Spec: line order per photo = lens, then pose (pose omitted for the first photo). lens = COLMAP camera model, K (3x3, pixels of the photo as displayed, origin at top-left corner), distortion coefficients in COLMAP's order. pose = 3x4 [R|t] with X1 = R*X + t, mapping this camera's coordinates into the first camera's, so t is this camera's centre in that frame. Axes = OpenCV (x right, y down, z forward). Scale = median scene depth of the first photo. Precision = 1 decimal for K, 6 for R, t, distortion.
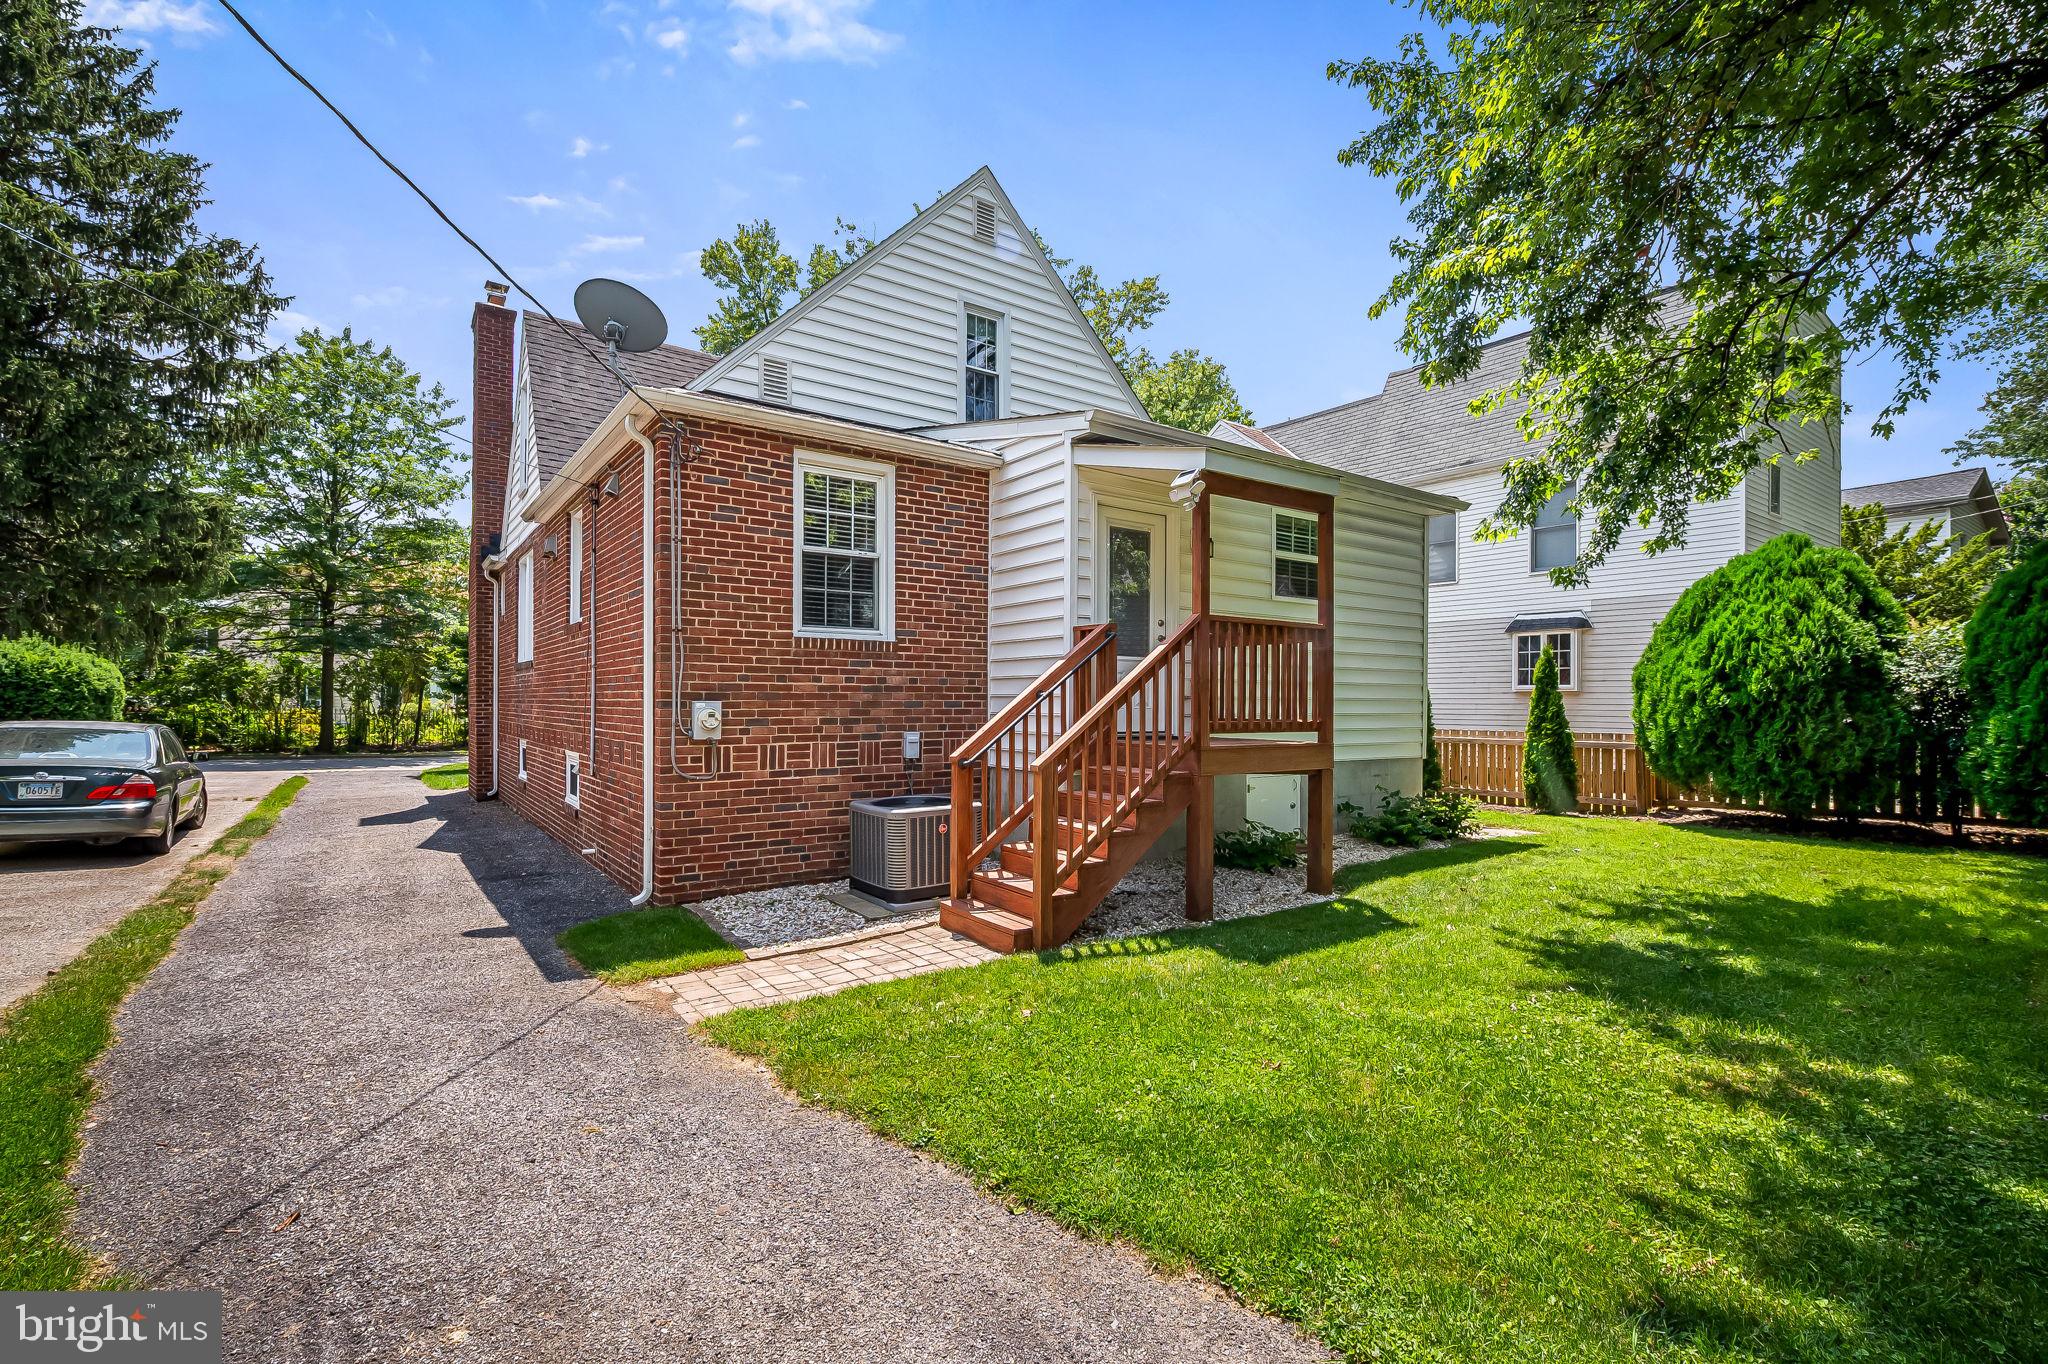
lens RADIAL K [[926.6, 0, 1026.3], [0, 926.6, 695.0], [0, 0, 1]] dist [-0.003255, -0.000682]
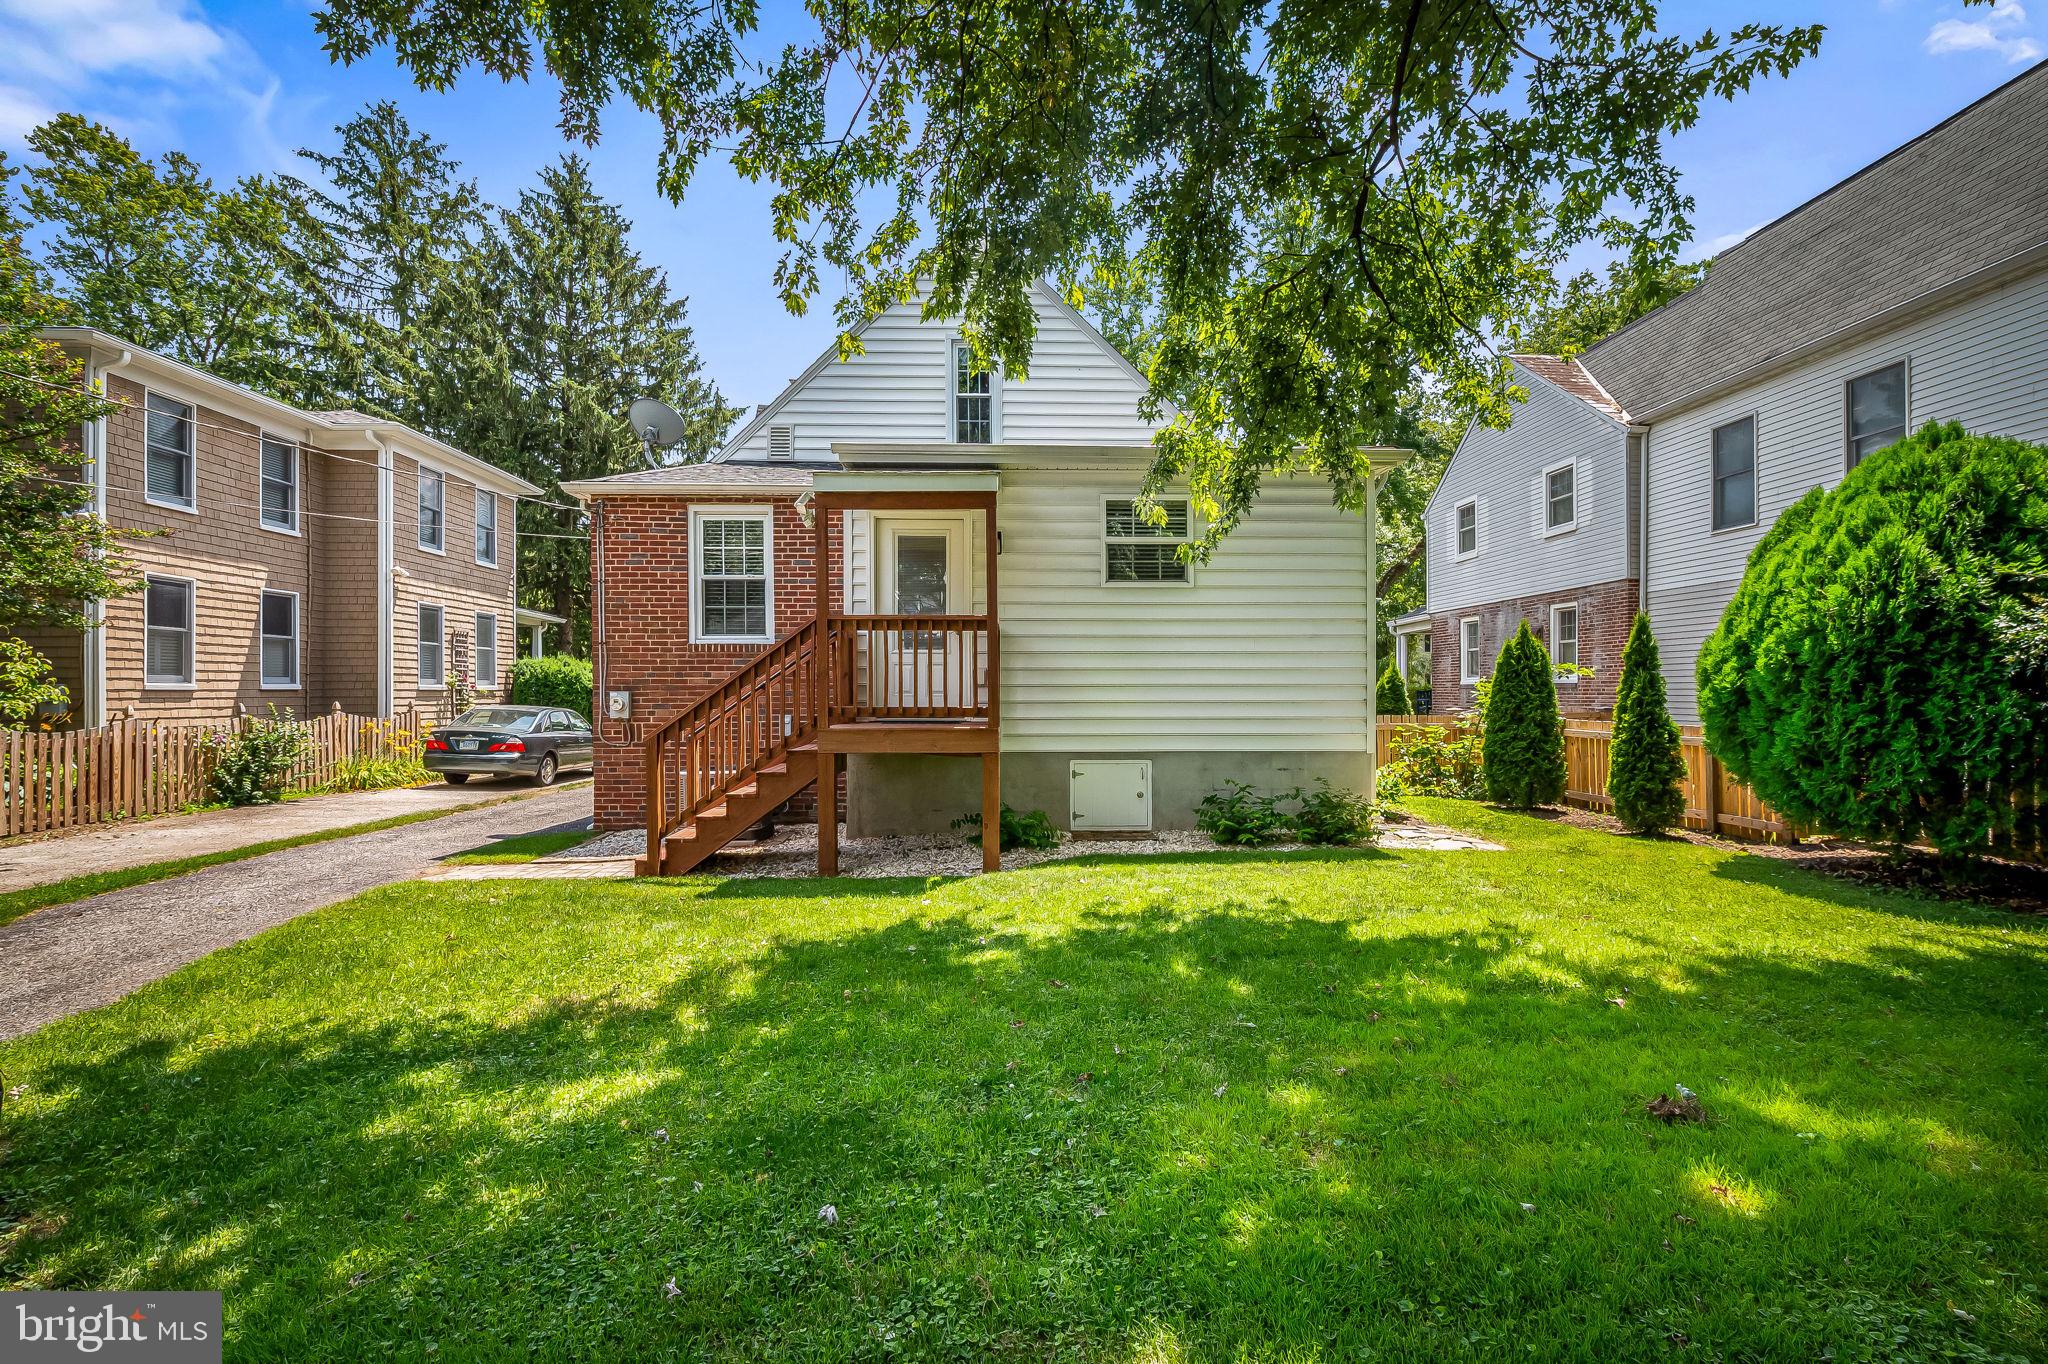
lens RADIAL K [[926.6, 0, 1026.3], [0, 926.6, 695.0], [0, 0, 1]] dist [-0.003255, -0.000682]
pose [[0.829323, -0.004903, -0.558748, 0.887694], [0.009558, 0.999940, 0.005412, 0.009139], [0.558688, -0.009828, 0.829320, 0.145476]]
